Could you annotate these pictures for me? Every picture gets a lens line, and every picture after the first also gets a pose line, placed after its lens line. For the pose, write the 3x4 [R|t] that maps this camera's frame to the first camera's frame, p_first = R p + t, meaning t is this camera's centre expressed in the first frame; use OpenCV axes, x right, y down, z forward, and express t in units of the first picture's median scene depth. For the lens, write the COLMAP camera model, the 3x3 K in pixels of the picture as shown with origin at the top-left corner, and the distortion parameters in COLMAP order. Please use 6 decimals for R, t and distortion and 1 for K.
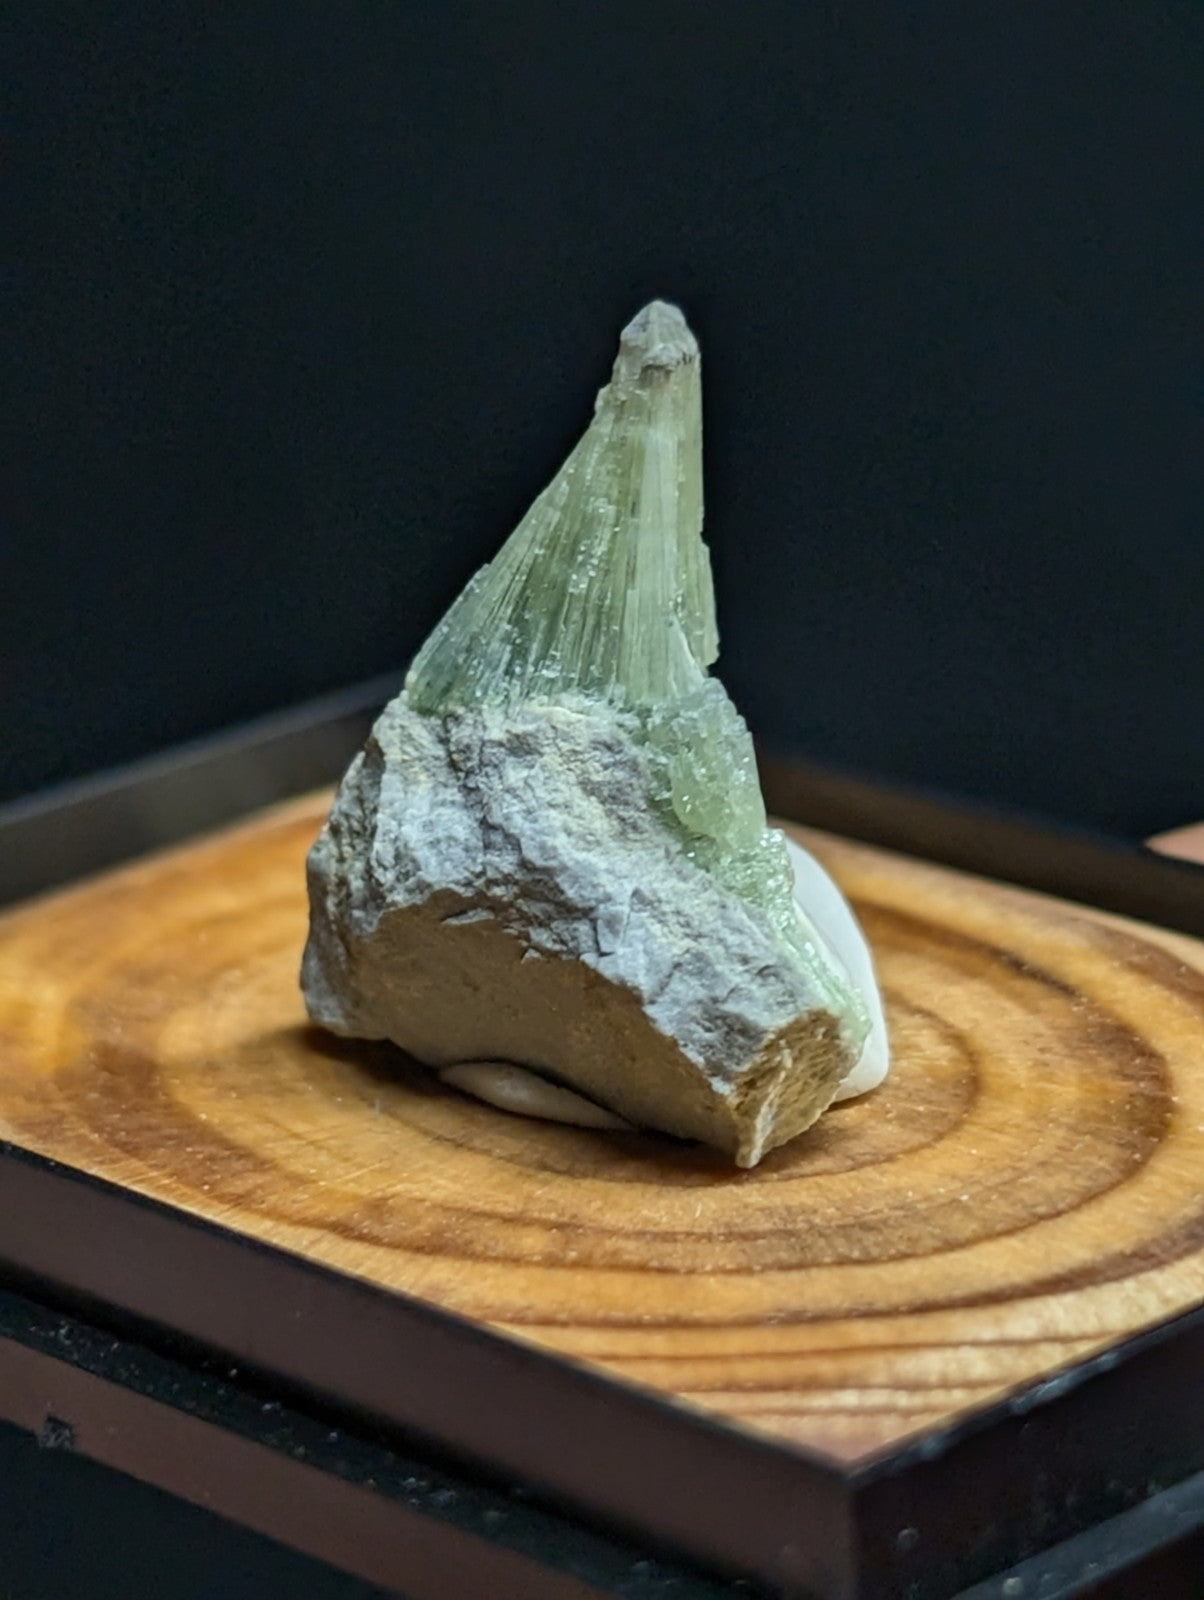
lens RADIAL K [[5443.6, 0, 602.0], [0, 5443.6, 800.0], [0, 0, 1]] dist [0.170523, -0.047258]
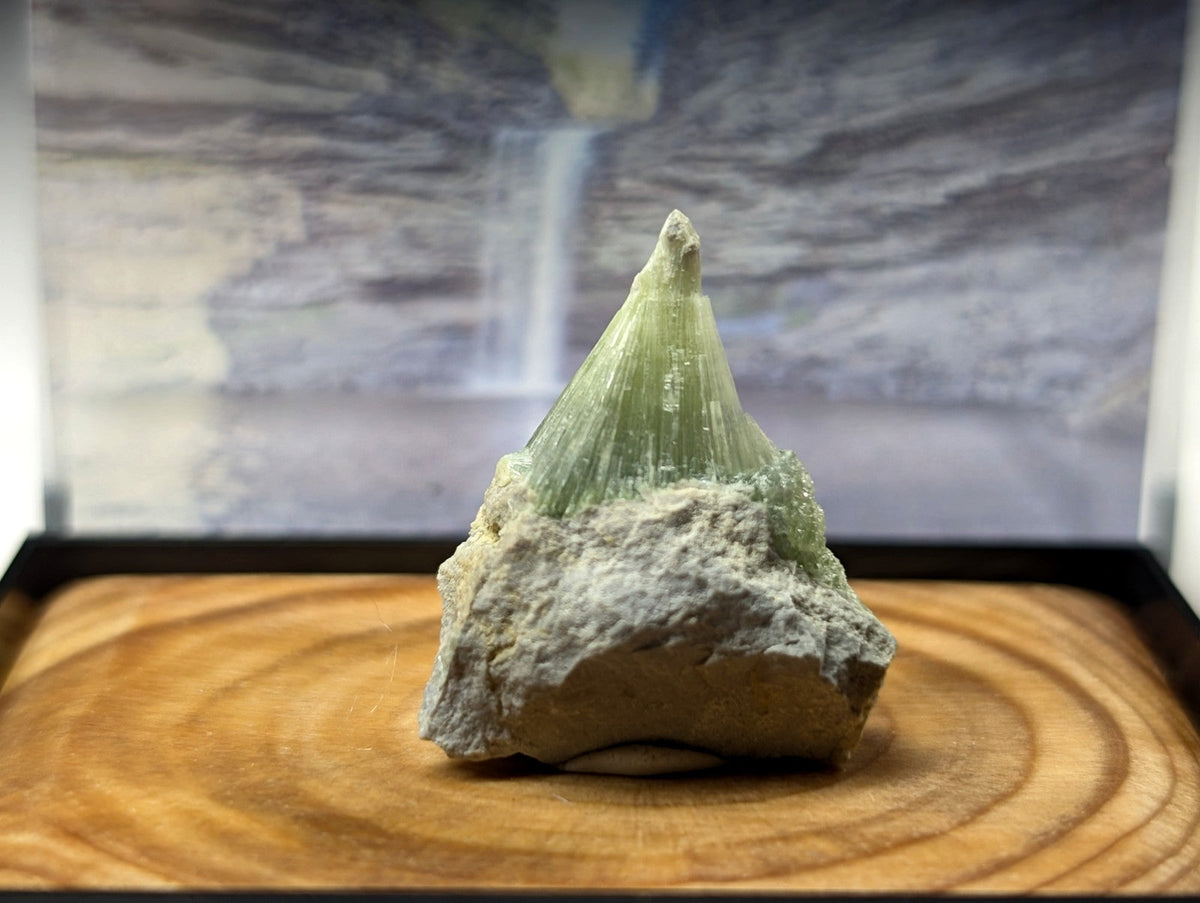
lens RADIAL K [[2359.0, 0, 600.0], [0, 2359.0, 451.5], [0, 0, 1]] dist [0.282092, -2.320185]
pose [[0.671358, -0.157767, 0.724146, -0.484308], [0.180622, 0.982449, 0.046587, -0.061013], [-0.718786, 0.099520, 0.688071, 0.585782]]
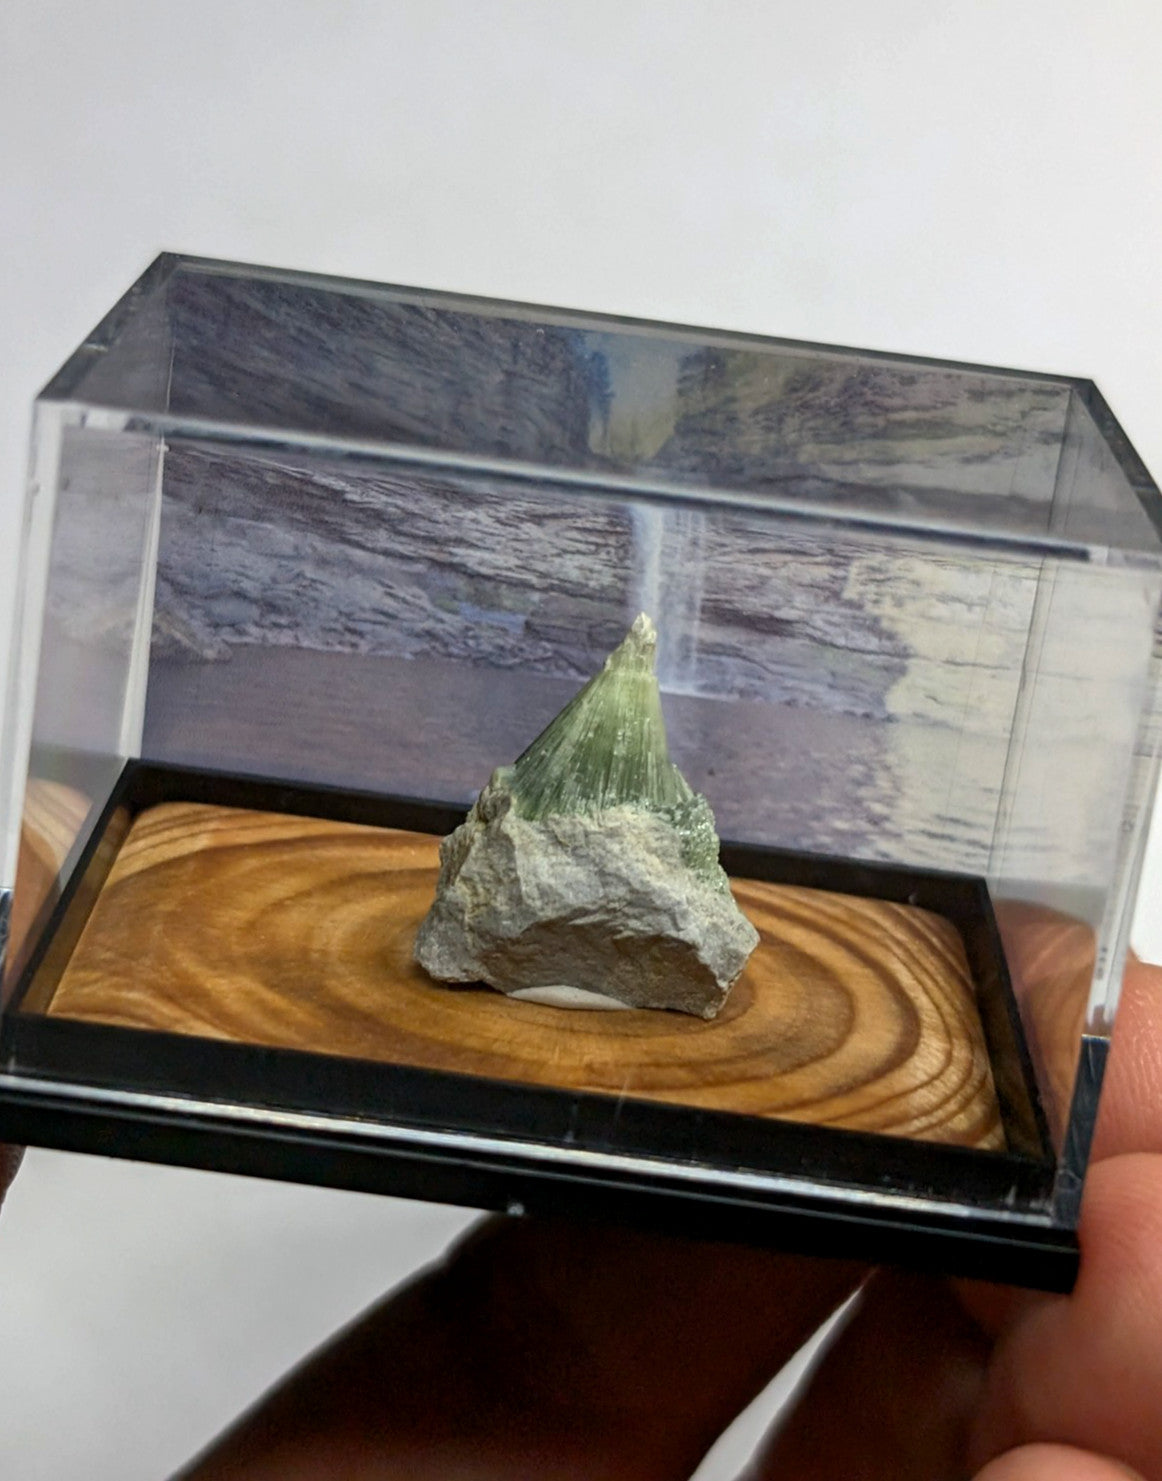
lens RADIAL K [[2911.9, 0, 574.3], [0, 2911.9, 643.4], [0, 0, 1]] dist [0.207034, -0.022084]
pose [[0.698674, -0.081547, 0.710777, -0.806977], [0.051416, 0.996637, 0.063803, -0.153369], [-0.713590, -0.008032, 0.700518, 0.243075]]
